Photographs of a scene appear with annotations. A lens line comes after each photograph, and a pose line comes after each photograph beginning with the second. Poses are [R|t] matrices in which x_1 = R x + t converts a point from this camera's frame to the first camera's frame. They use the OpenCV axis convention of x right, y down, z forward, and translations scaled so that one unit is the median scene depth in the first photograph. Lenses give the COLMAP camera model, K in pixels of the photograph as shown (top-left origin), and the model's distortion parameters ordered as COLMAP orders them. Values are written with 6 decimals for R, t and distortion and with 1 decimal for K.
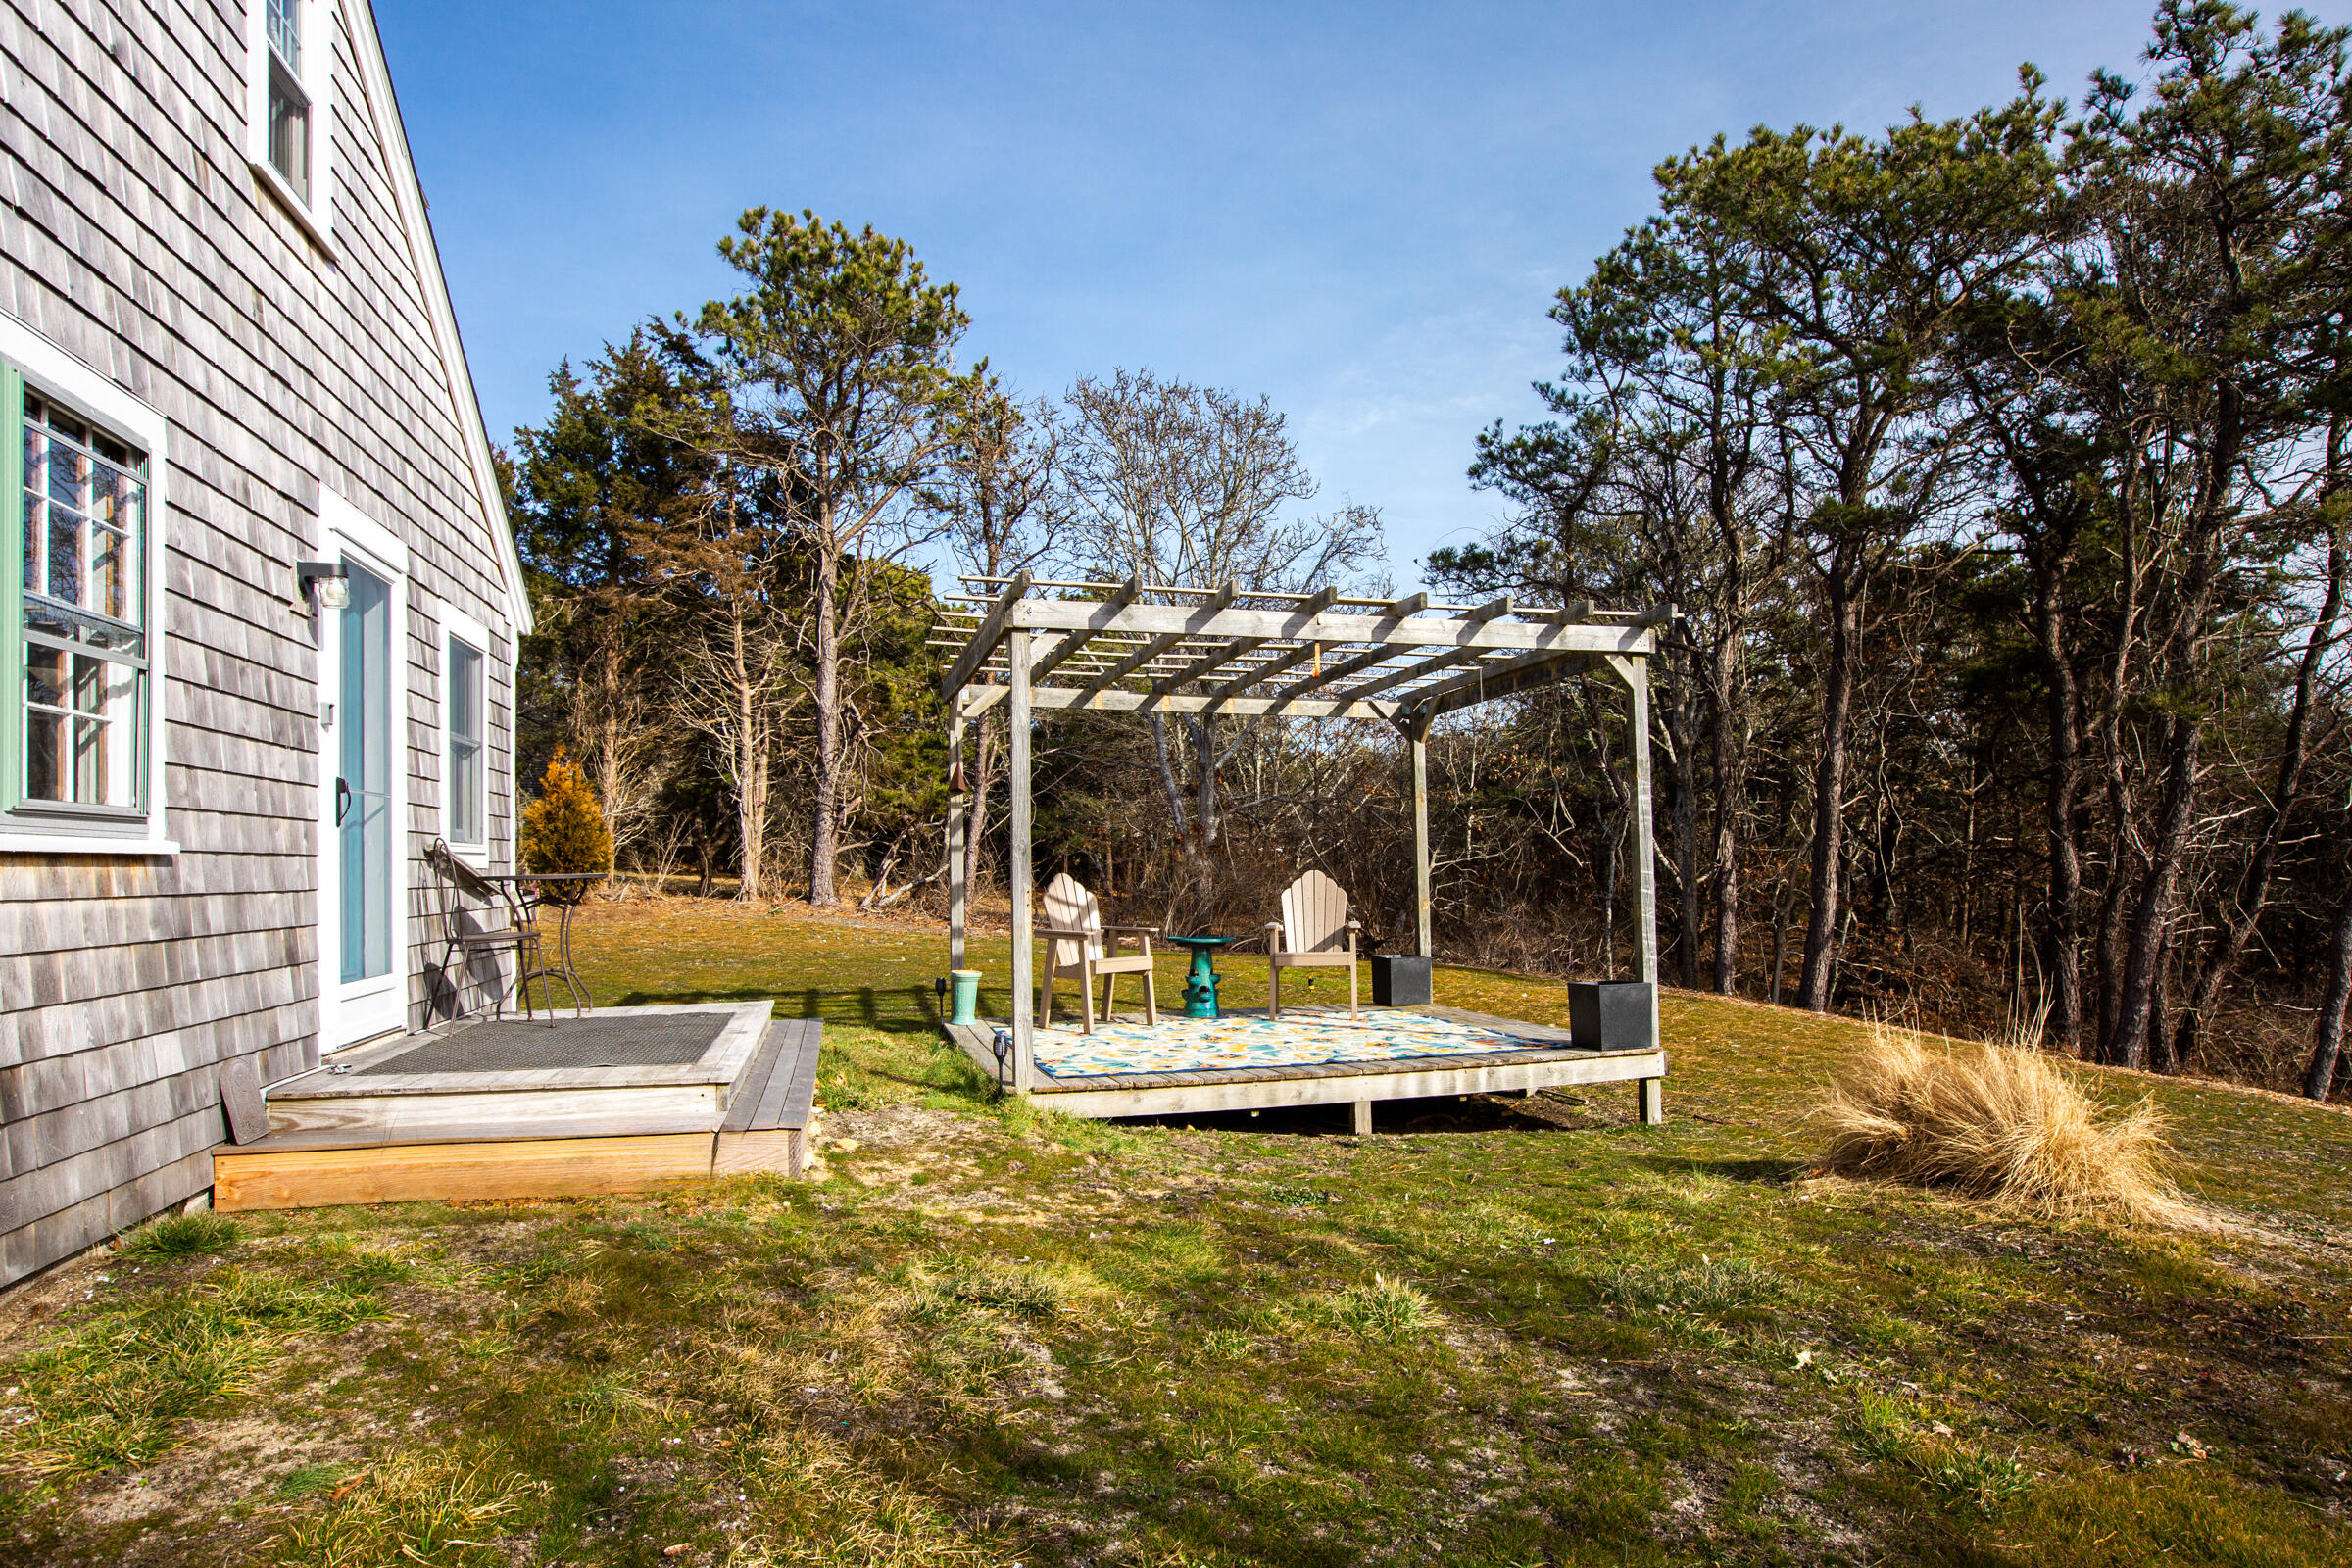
lens RADIAL K [[1355.2, 0, 1179.1], [0, 1355.2, 866.2], [0, 0, 1]] dist [-0.043174, -0.000590]
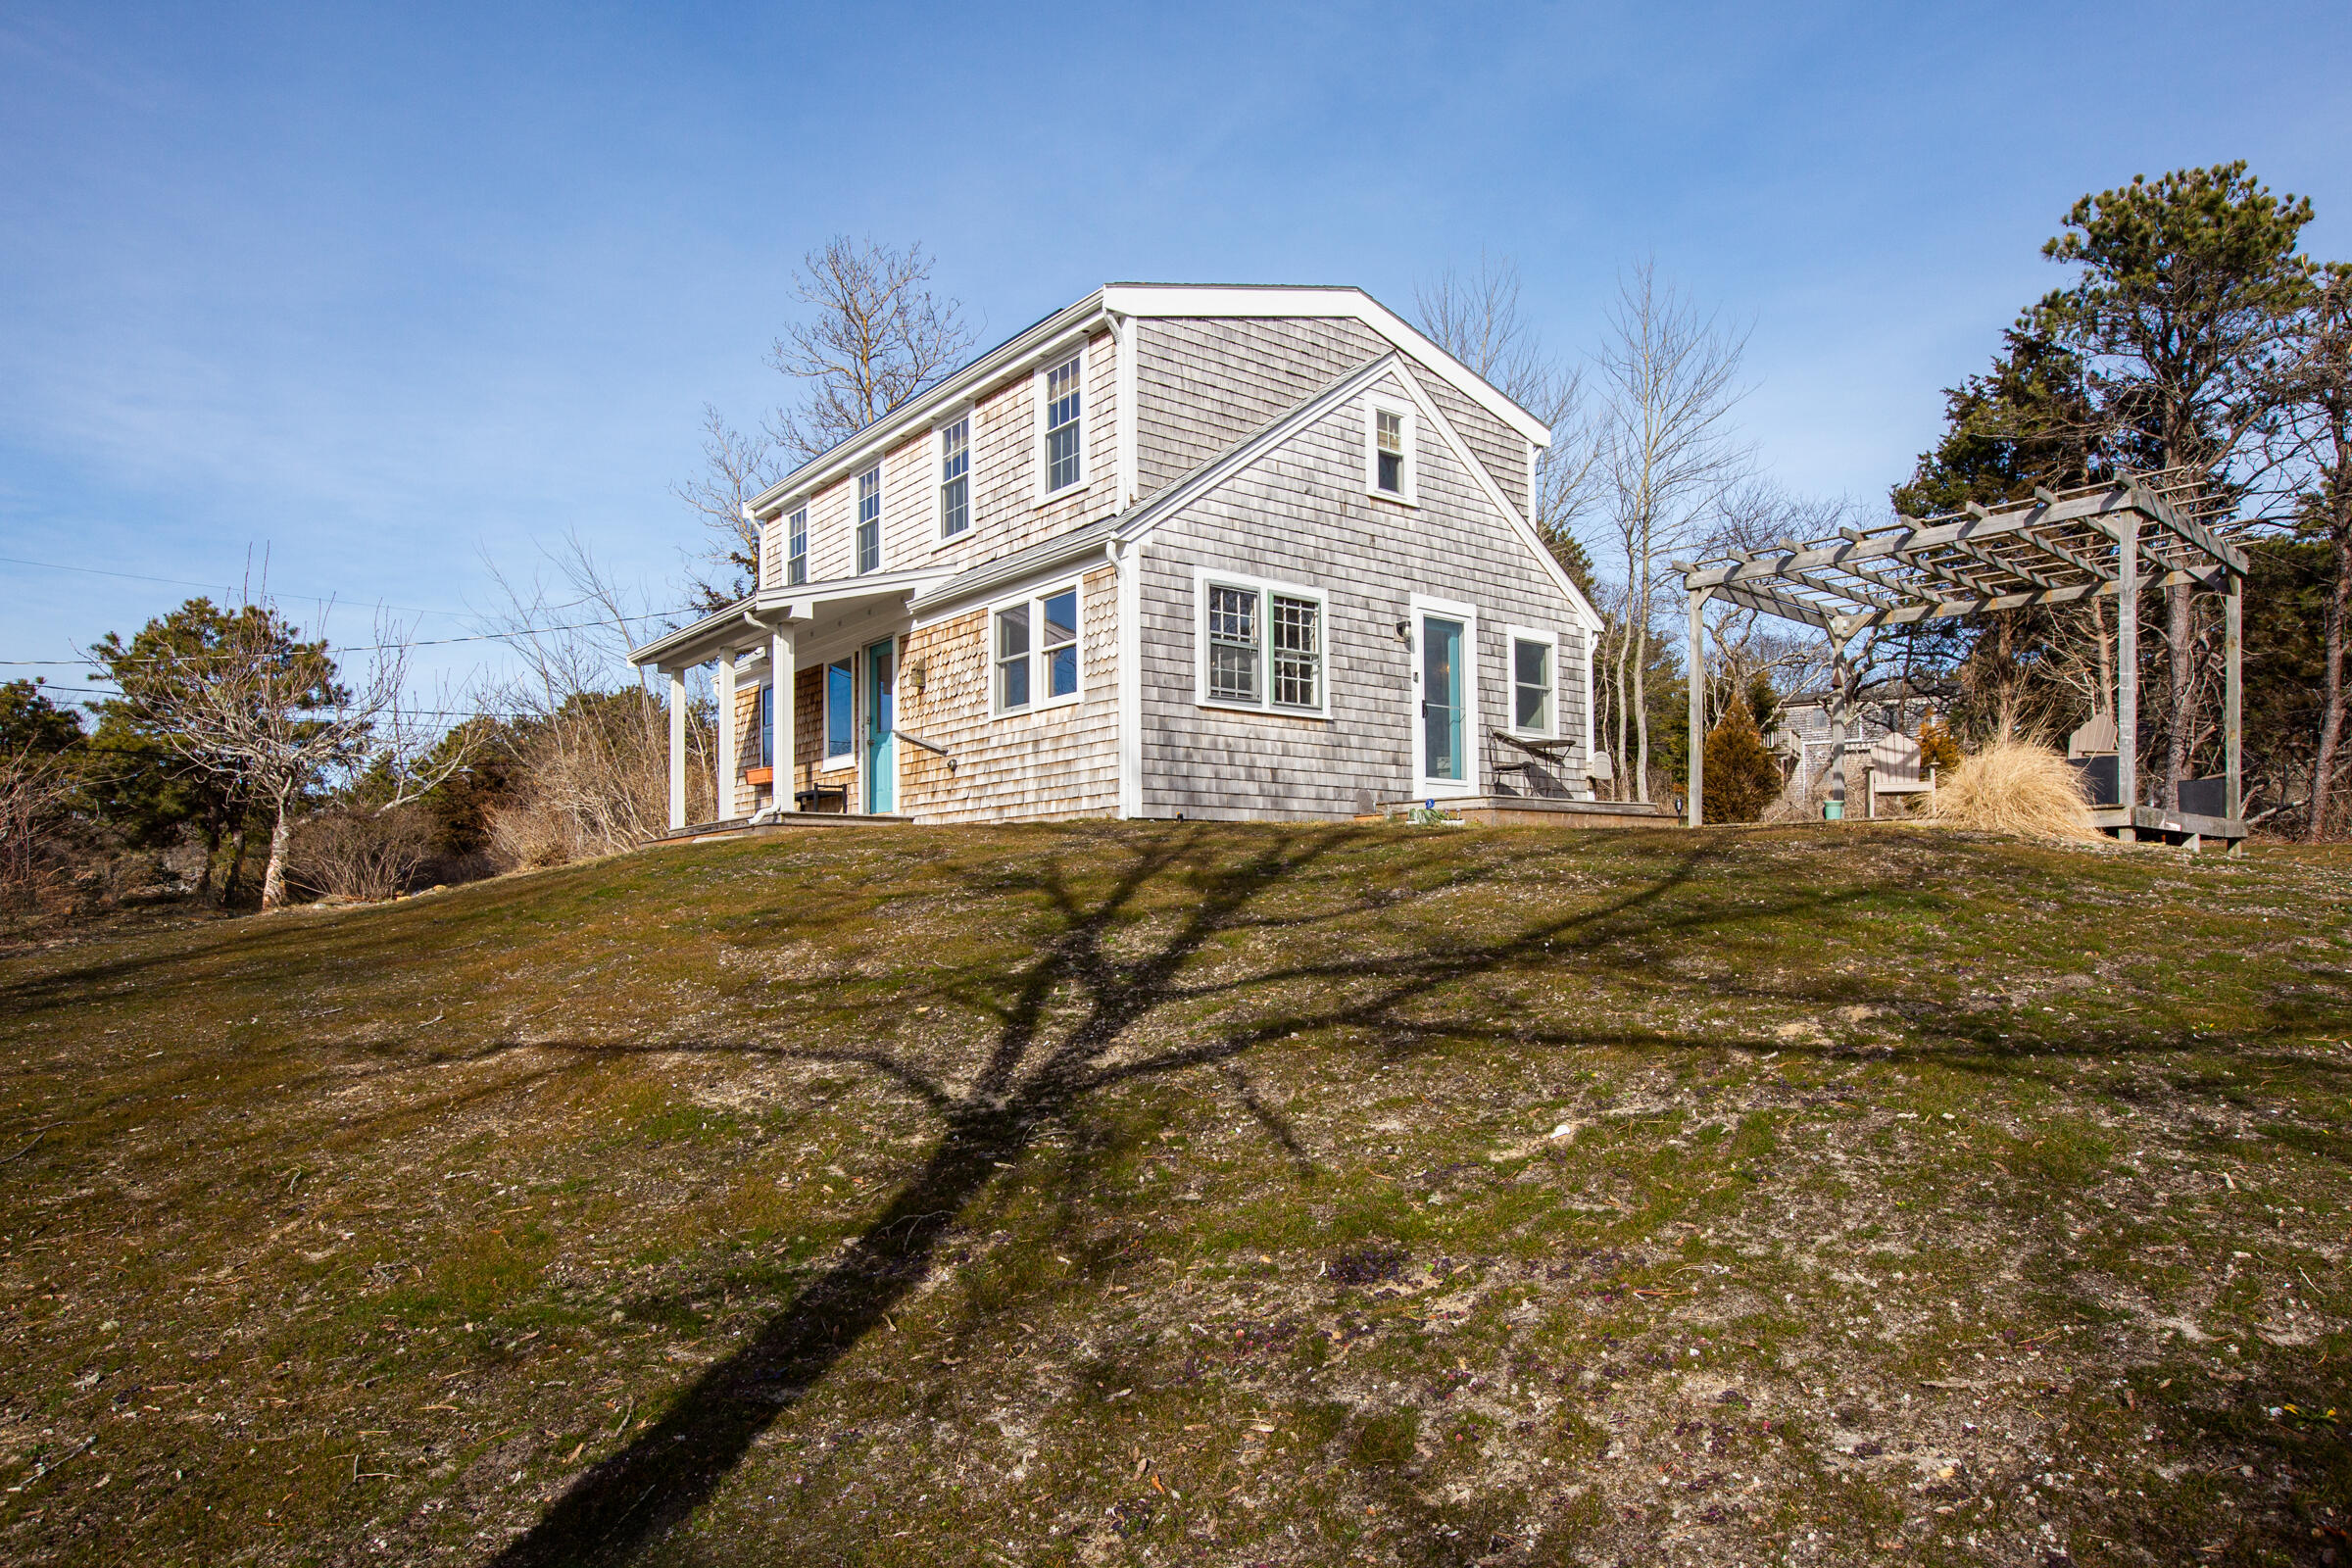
lens RADIAL K [[1355.2, 0, 1179.1], [0, 1355.2, 866.2], [0, 0, 1]] dist [-0.043174, -0.000590]
pose [[0.424896, -0.011539, -0.905169, 0.856831], [0.004057, 0.999933, -0.010842, 0.156641], [0.905233, 0.000934, 0.424915, -0.318509]]
